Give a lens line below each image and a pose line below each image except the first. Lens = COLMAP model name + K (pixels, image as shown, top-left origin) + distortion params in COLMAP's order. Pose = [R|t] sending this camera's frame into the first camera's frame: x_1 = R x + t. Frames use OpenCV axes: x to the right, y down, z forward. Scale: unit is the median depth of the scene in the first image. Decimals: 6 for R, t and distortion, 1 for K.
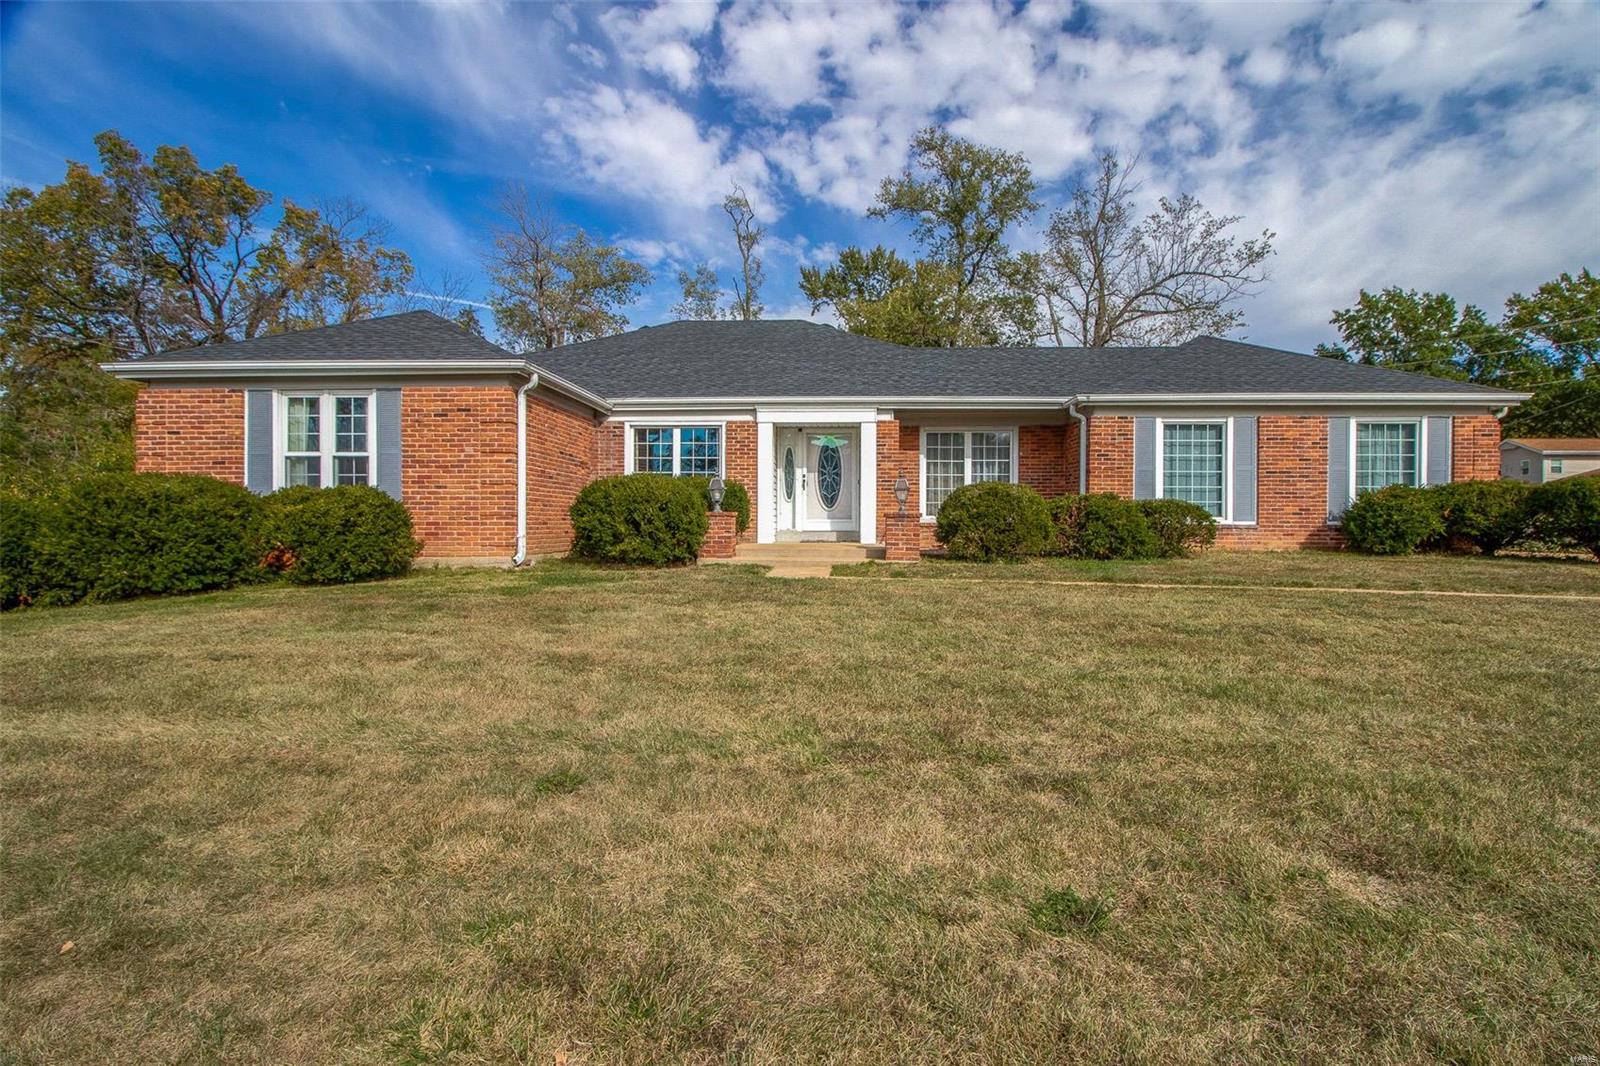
lens RADIAL K [[811.5, 0, 758.7], [0, 811.5, 568.0], [0, 0, 1]] dist [-0.009241, -0.007870]
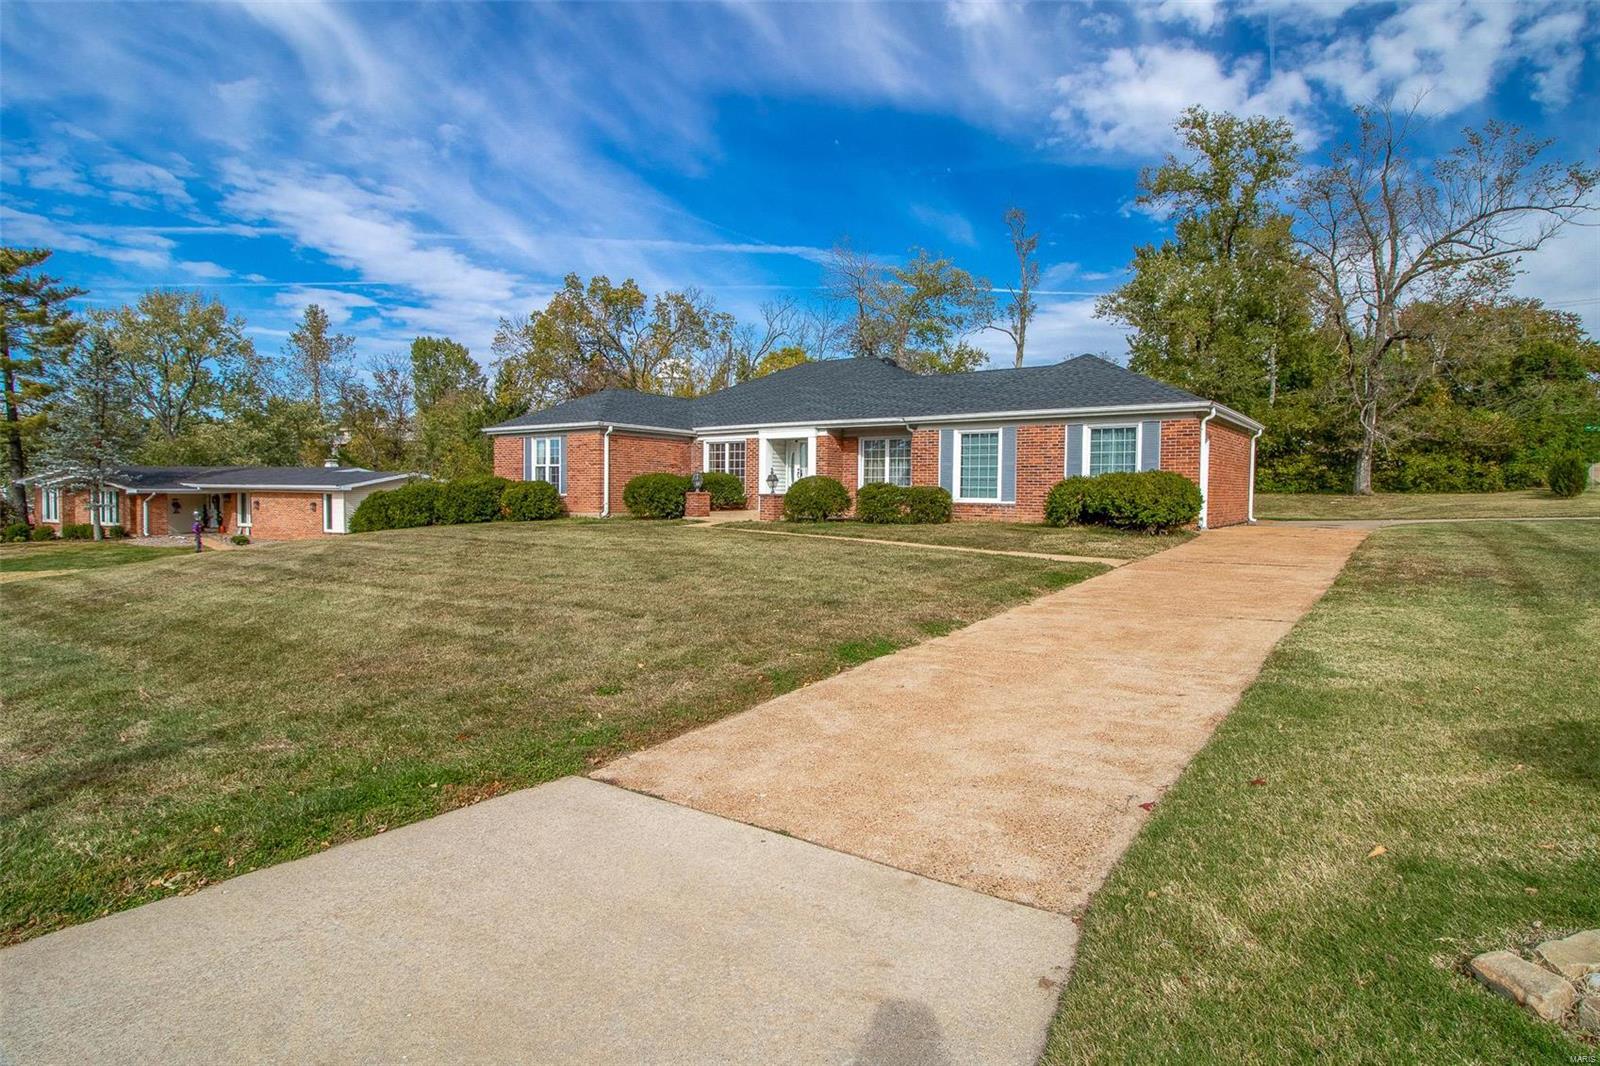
lens RADIAL K [[811.5, 0, 792.4], [0, 811.5, 525.0], [0, 0, 1]] dist [-0.009241, -0.007870]
pose [[0.818419, 0.032083, -0.573725, 0.318161], [-0.038809, 0.999247, 0.000516, -0.000714], [0.573310, 0.021843, 0.819048, -0.108144]]
